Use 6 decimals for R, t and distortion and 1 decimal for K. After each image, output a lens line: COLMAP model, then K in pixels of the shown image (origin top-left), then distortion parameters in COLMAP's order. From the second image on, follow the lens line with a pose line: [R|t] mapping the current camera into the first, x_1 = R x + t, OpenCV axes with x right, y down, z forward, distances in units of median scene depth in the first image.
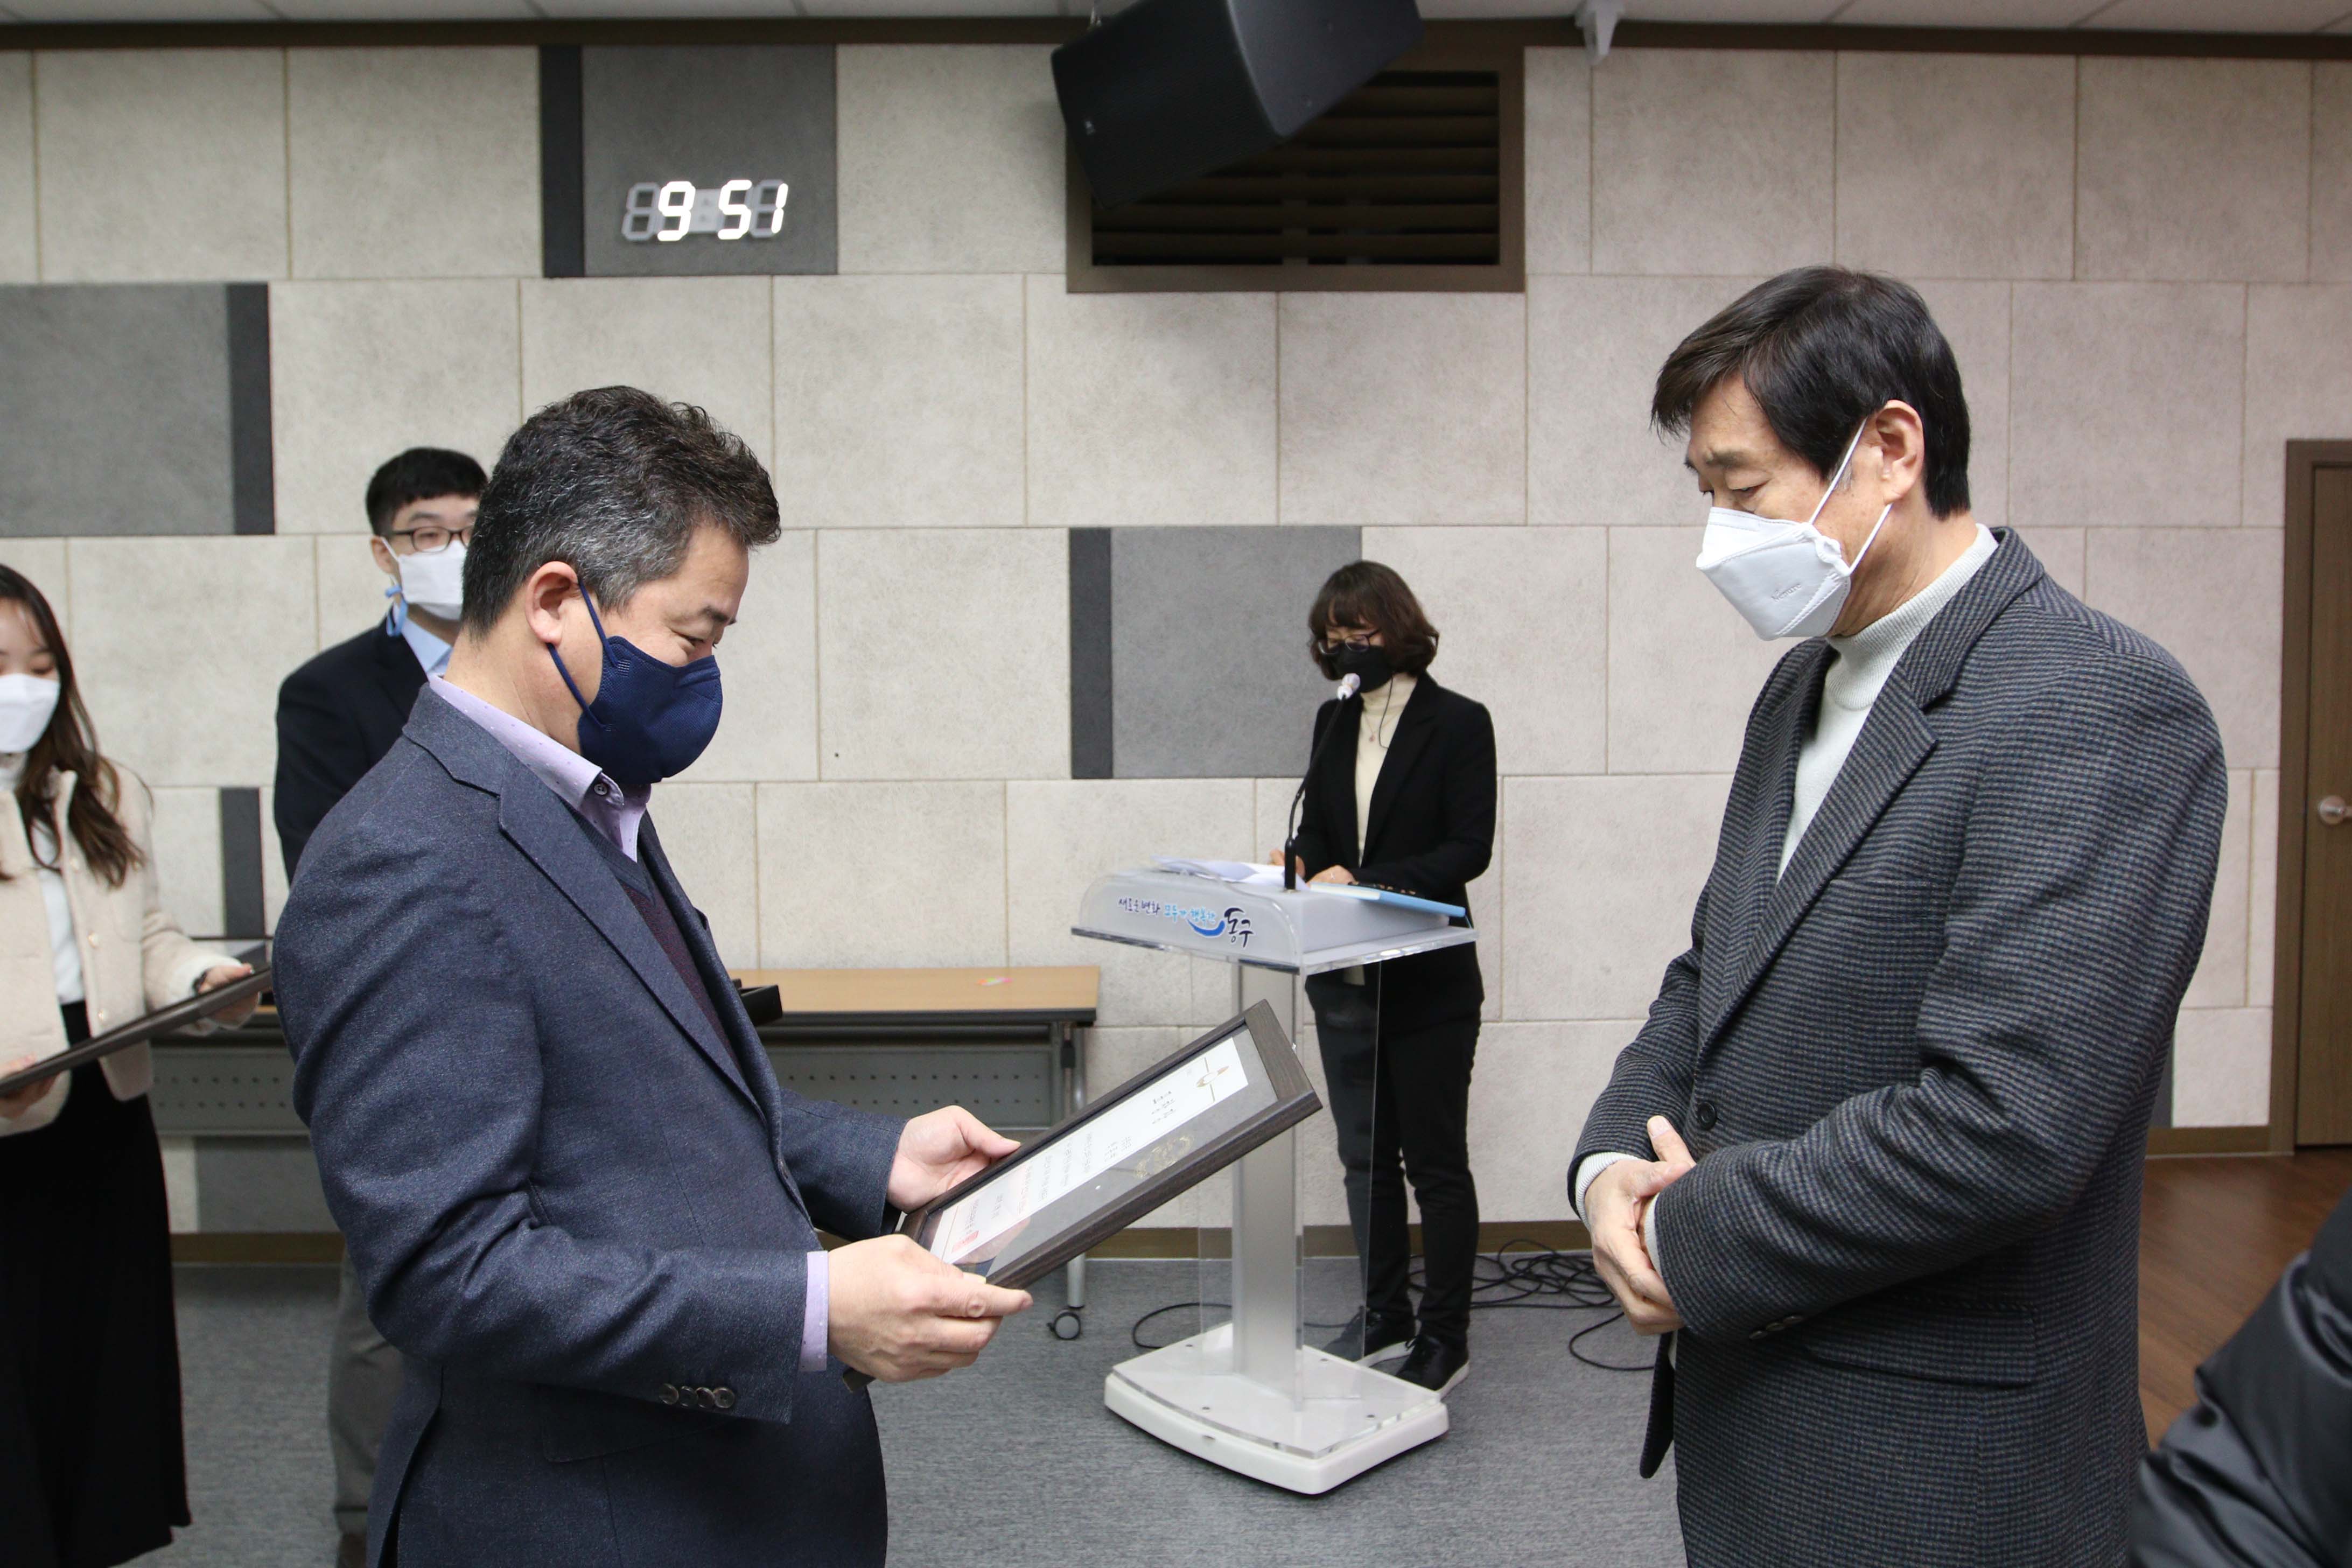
lens RADIAL K [[1851.7, 0, 1162.8], [0, 1851.7, 743.0], [0, 0, 1]] dist [-0.078102, 0.051286]
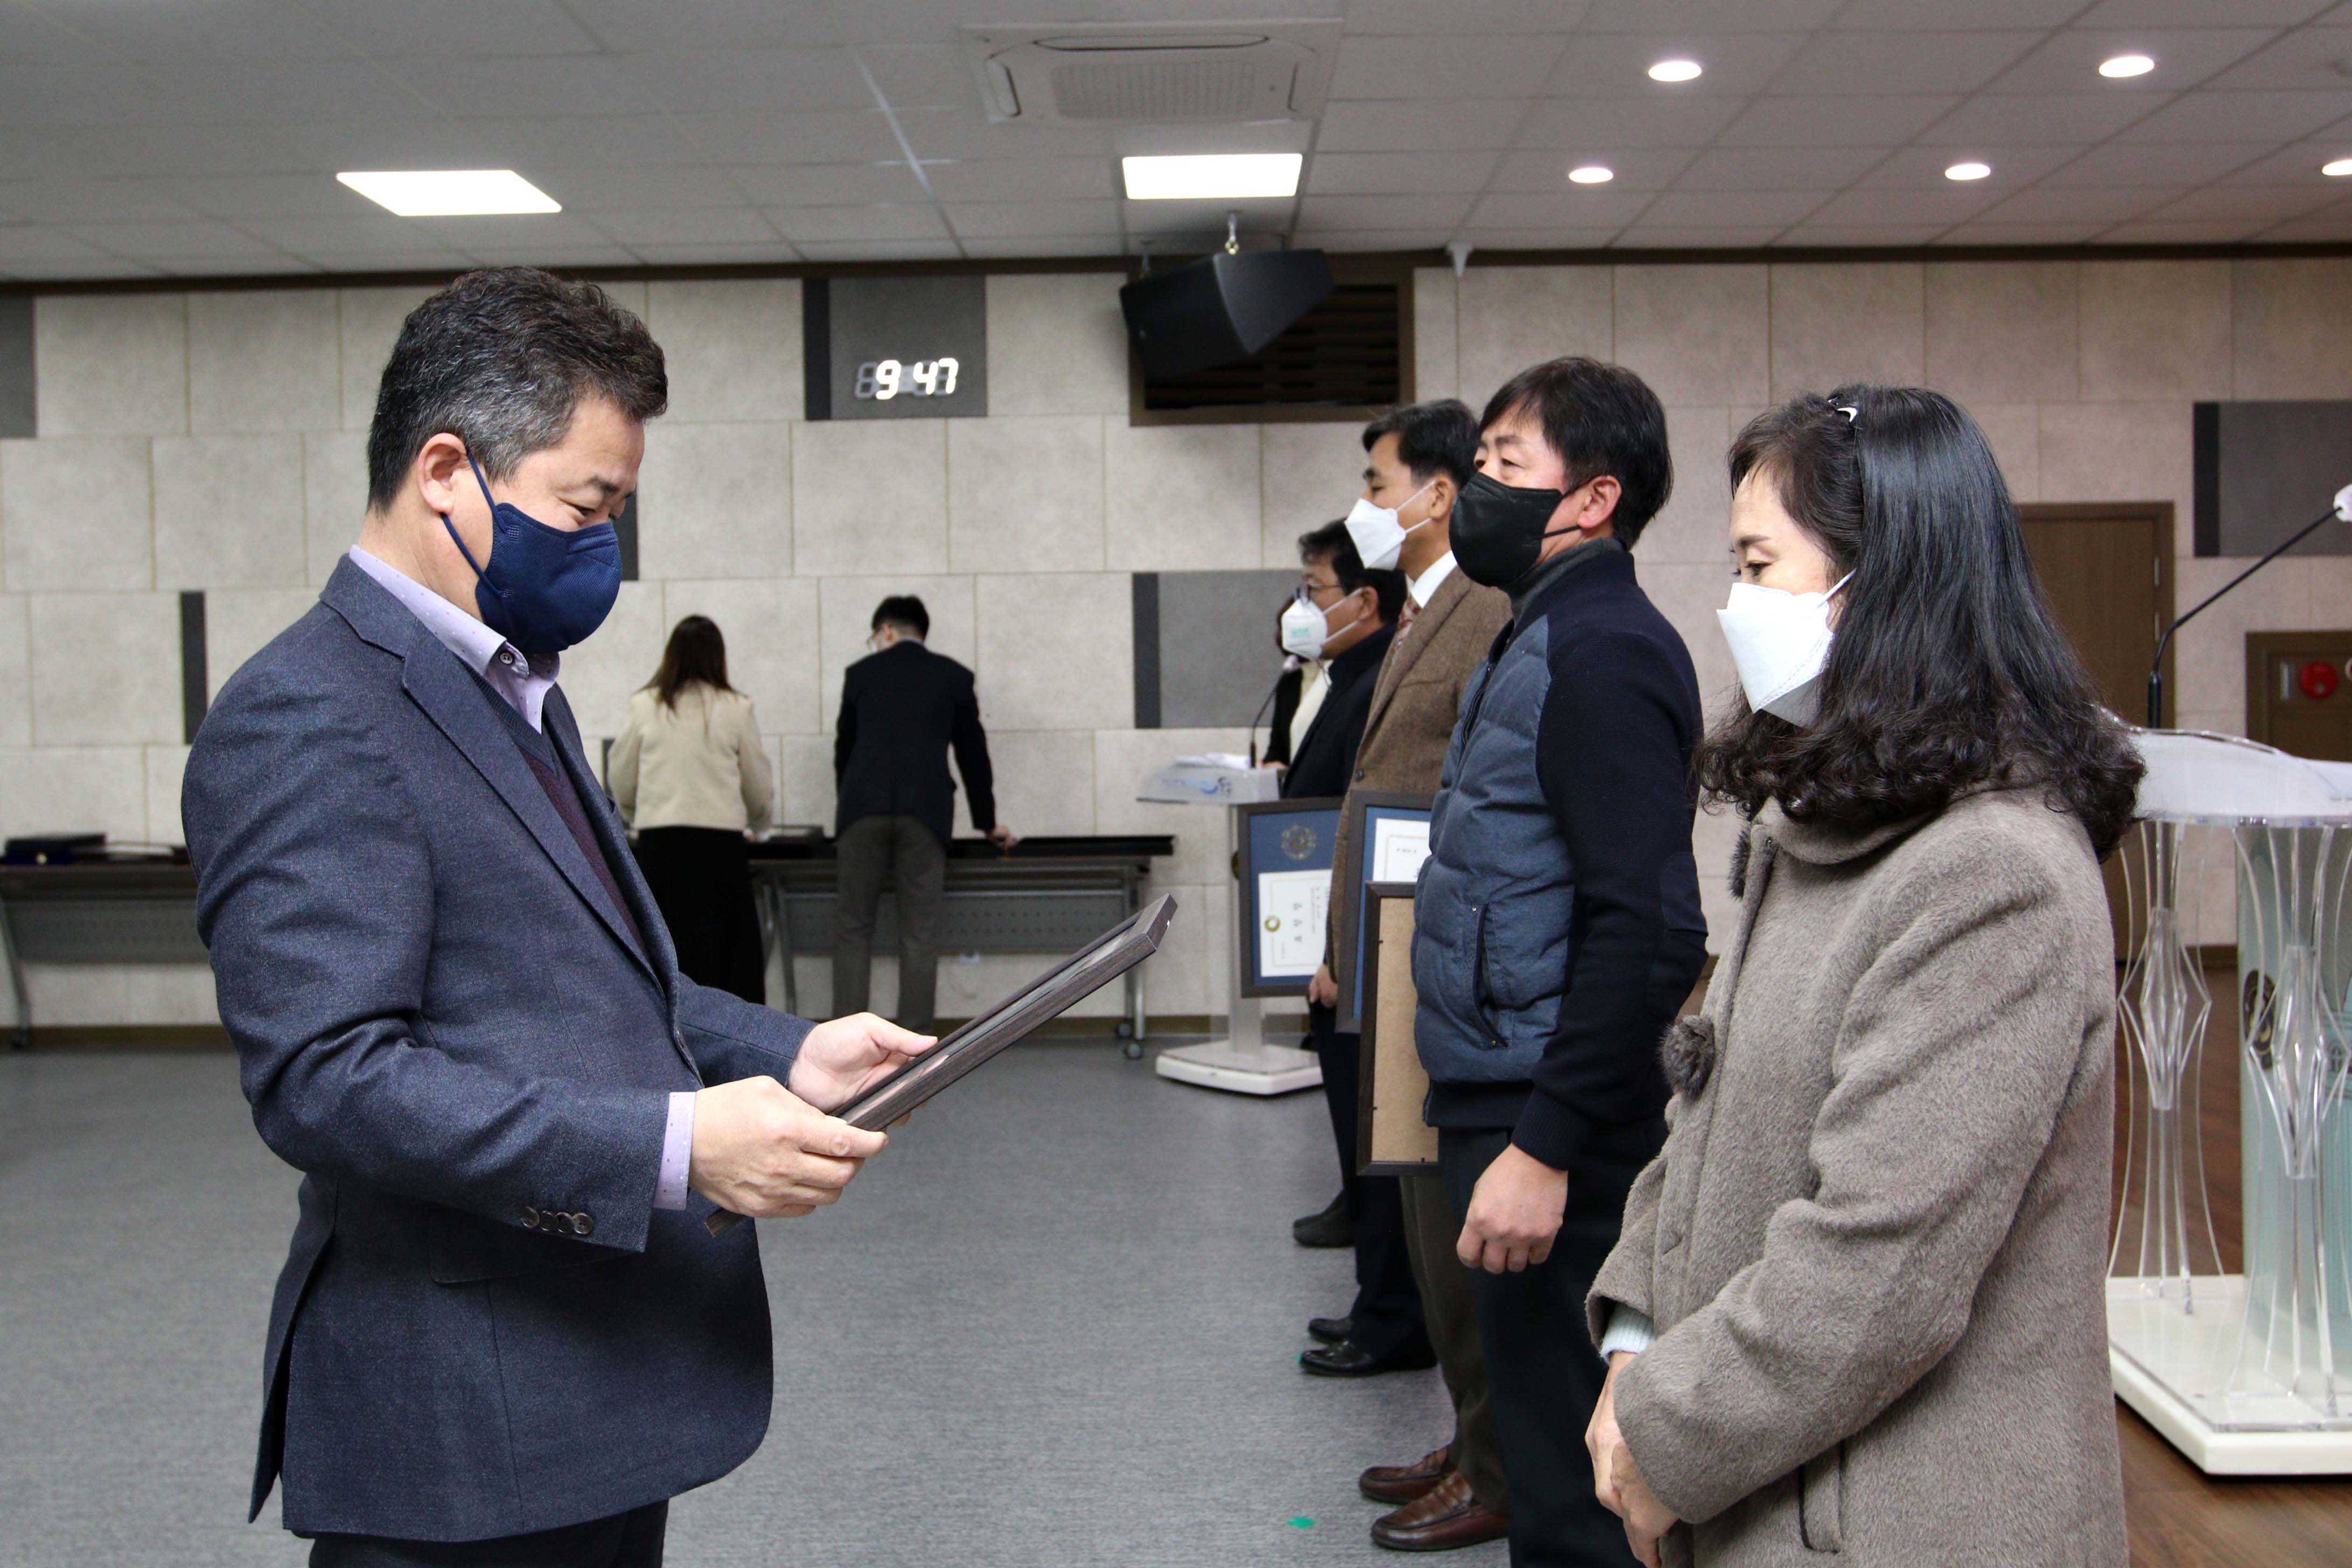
lens RADIAL K [[2149.9, 0, 1180.7], [0, 2149.9, 737.7], [0, 0, 1]] dist [-0.070772, 0.065155]
pose [[0.999343, -0.008777, -0.035176, 0.055932], [0.007696, 0.999497, -0.030772, 0.085018], [0.035428, 0.030481, 0.998907, -0.858205]]
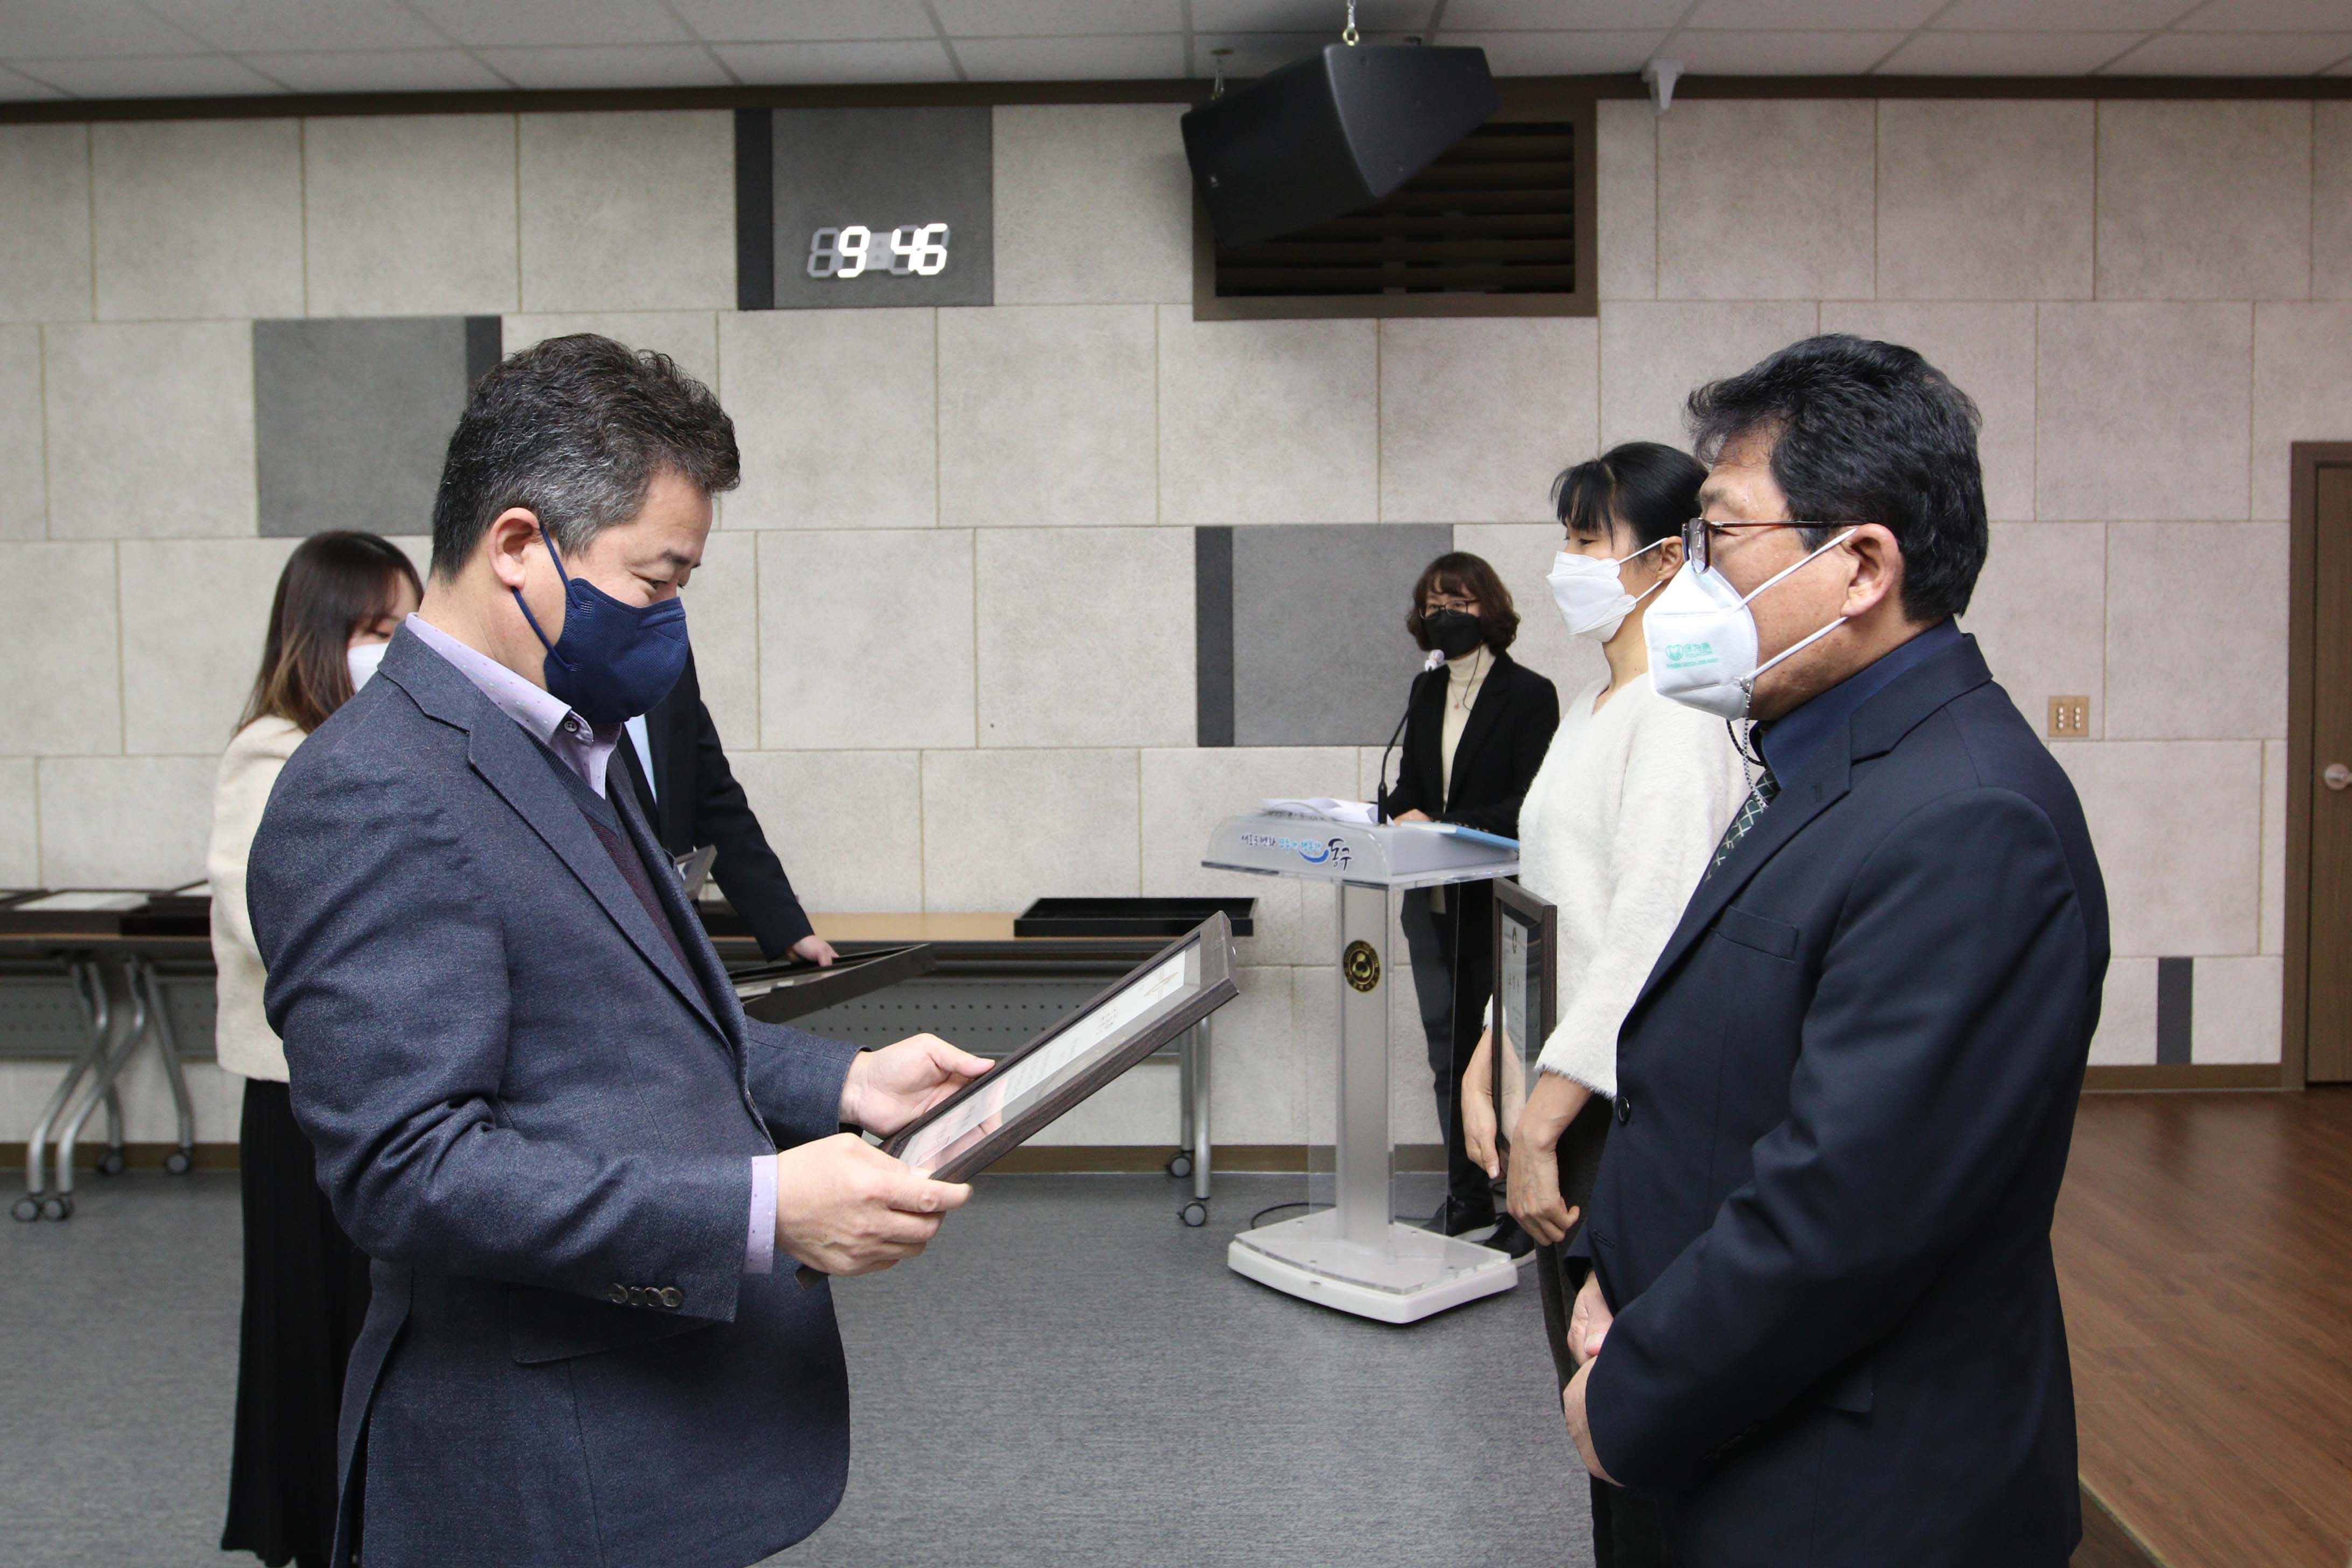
lens RADIAL K [[1914.2, 0, 1201.0], [0, 1914.2, 729.5], [0, 0, 1]] dist [-0.073143, 0.054714]
pose [[0.999191, 0.000219, -0.040211, 0.000182], [-0.000556, 0.999965, -0.008374, 0.018884], [0.040208, 0.008389, 0.999156, -0.177336]]
